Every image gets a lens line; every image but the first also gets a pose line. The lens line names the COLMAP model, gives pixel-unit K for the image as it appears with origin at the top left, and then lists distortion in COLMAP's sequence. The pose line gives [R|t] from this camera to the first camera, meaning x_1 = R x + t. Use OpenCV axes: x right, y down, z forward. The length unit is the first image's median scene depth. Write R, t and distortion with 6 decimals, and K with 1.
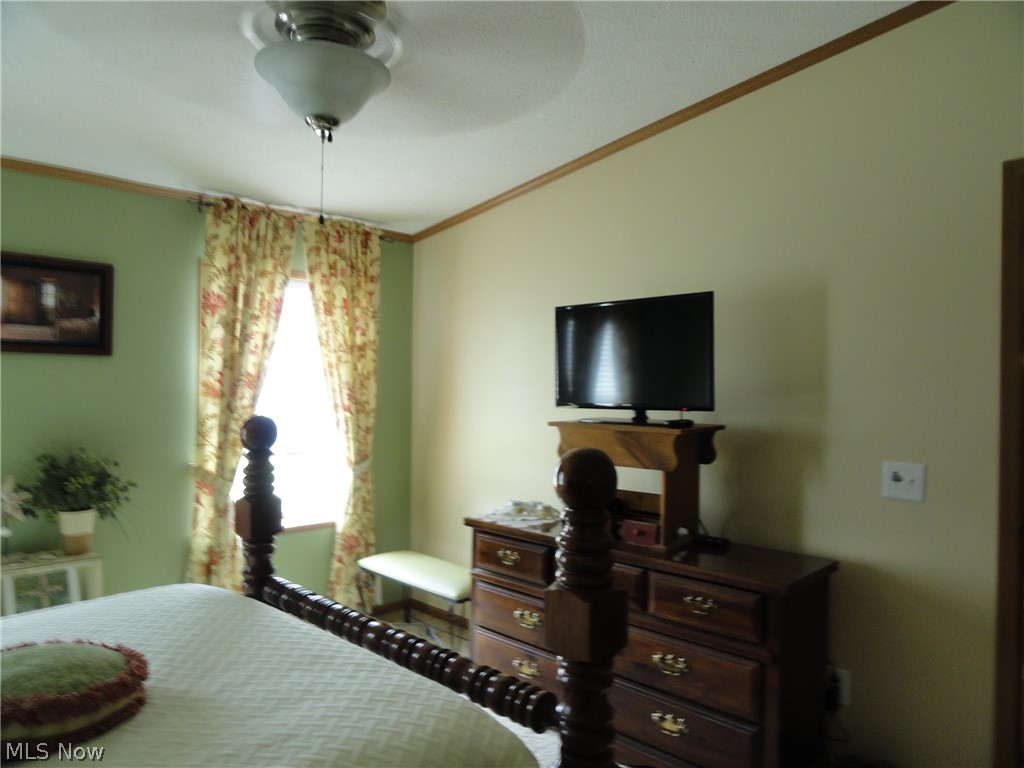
lens RADIAL K [[702.7, 0, 512.0], [0, 702.7, 384.0], [0, 0, 1]] dist [0.000565, -0.000576]
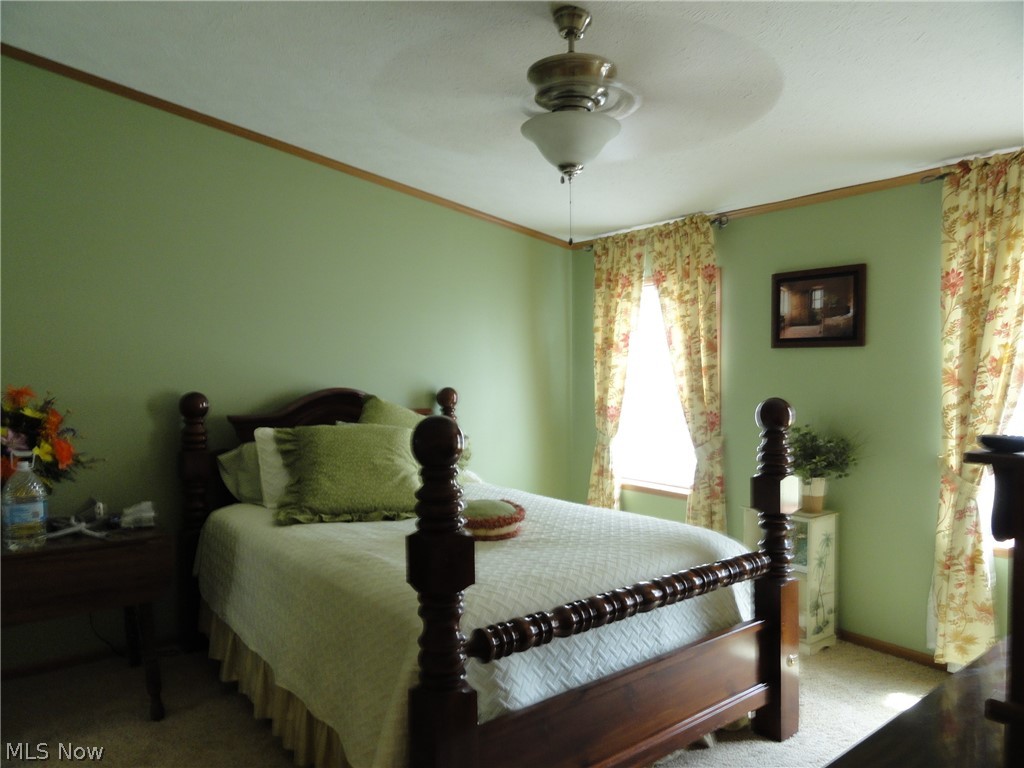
lens RADIAL K [[702.7, 0, 512.0], [0, 702.7, 384.0], [0, 0, 1]] dist [0.000565, -0.000576]
pose [[-0.124870, 0.007972, -0.992141, 0.550711], [-0.003568, 0.999958, 0.008484, 0.011080], [0.992167, 0.004599, -0.124836, 0.550913]]
